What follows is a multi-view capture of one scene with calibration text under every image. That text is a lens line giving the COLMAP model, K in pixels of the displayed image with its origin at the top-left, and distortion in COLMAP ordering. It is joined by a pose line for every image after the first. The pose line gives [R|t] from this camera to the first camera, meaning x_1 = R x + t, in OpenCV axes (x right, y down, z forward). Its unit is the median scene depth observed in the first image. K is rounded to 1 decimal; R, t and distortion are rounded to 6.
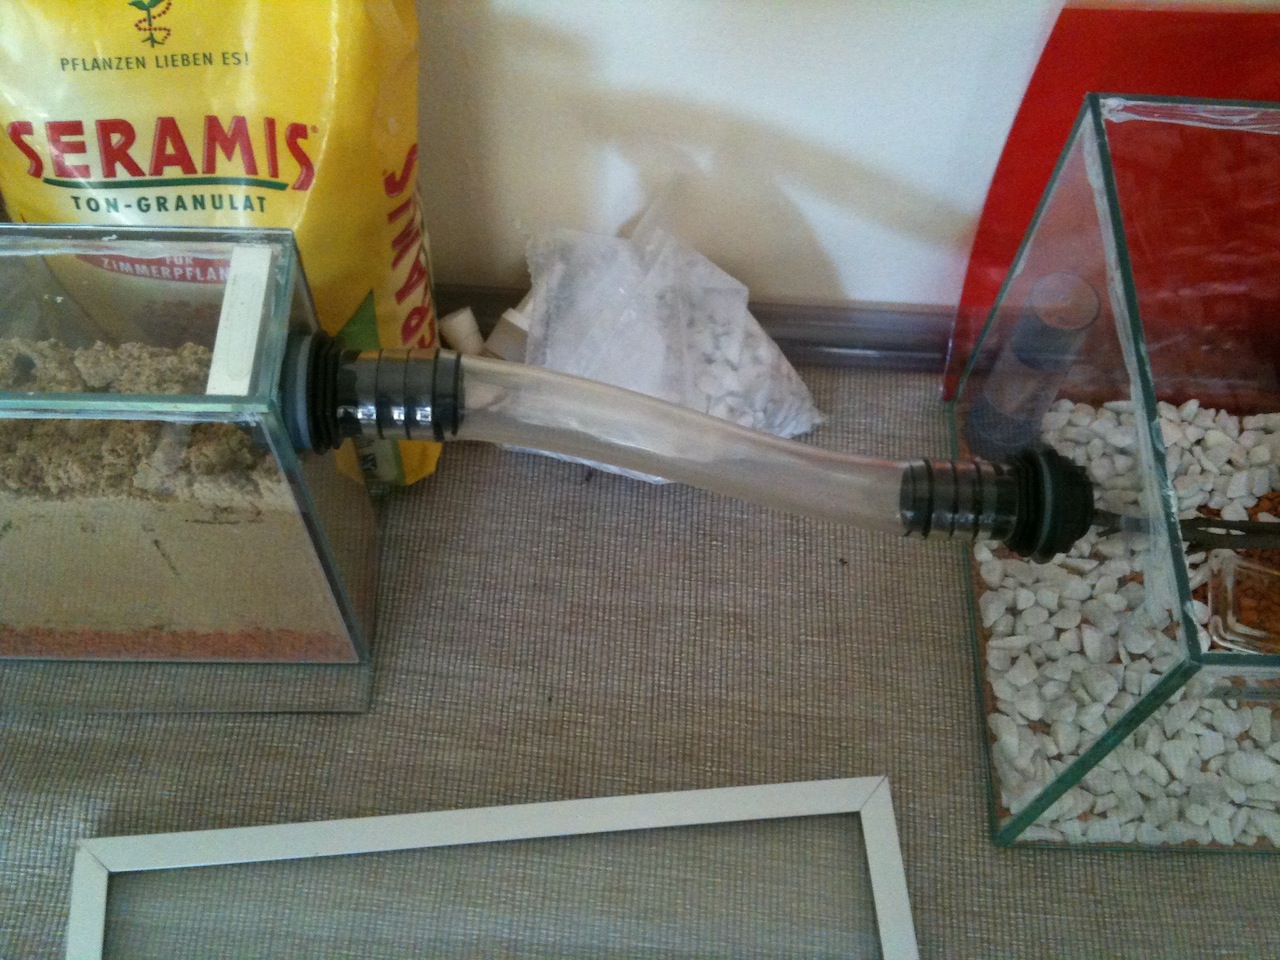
lens RADIAL K [[1181.5, 0, 638.4], [0, 1181.5, 477.4], [0, 0, 1]] dist [0.005120, 0.009335]
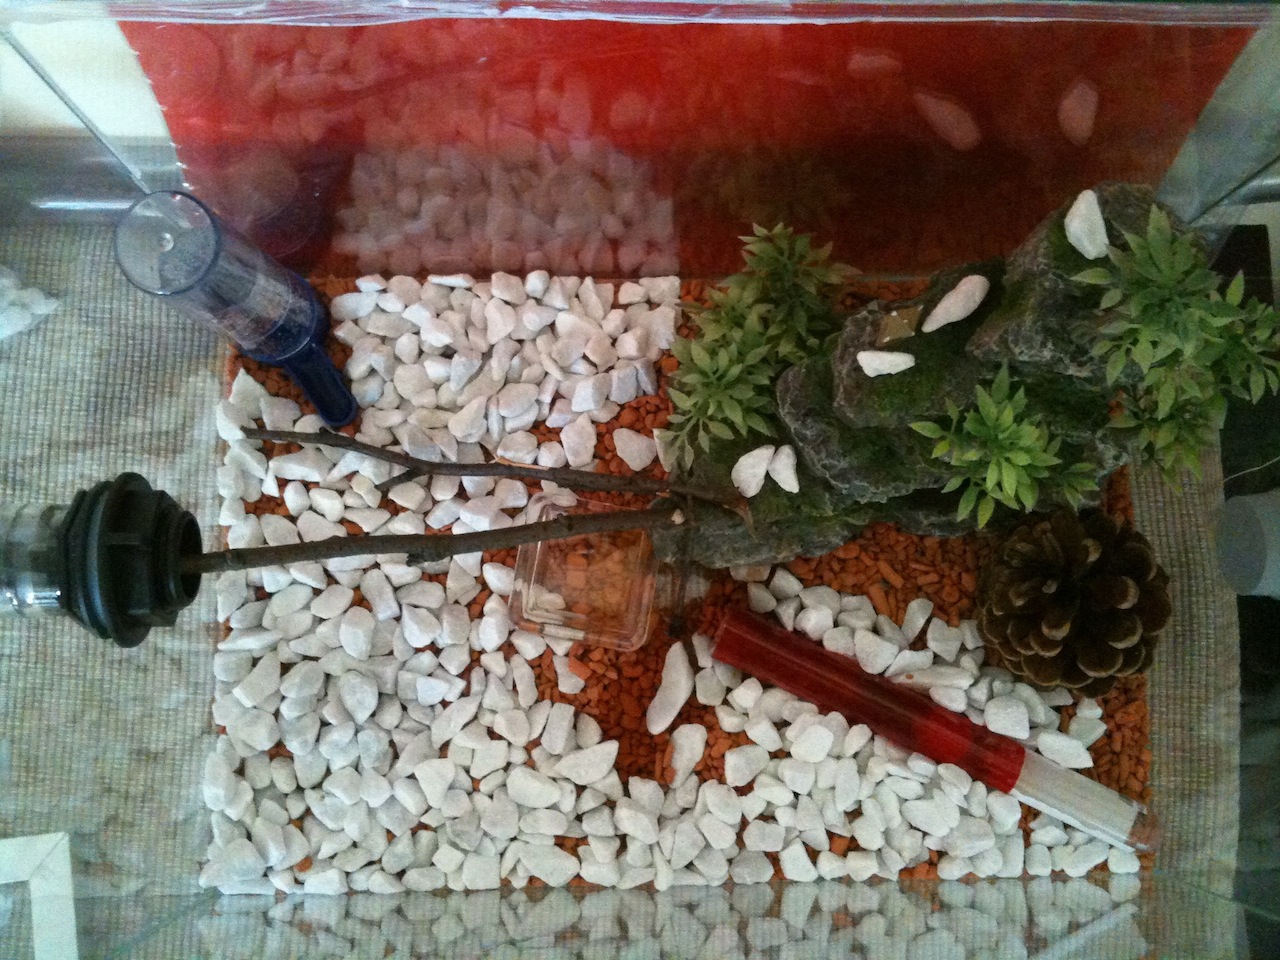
lens RADIAL K [[1181.5, 0, 638.4], [0, 1181.5, 477.4], [0, 0, 1]] dist [0.005120, 0.009335]
pose [[0.998705, -0.050862, -0.001344, 0.569270], [0.046849, 0.908953, 0.414258, -0.264394], [-0.019848, -0.413784, 0.910159, 0.329759]]
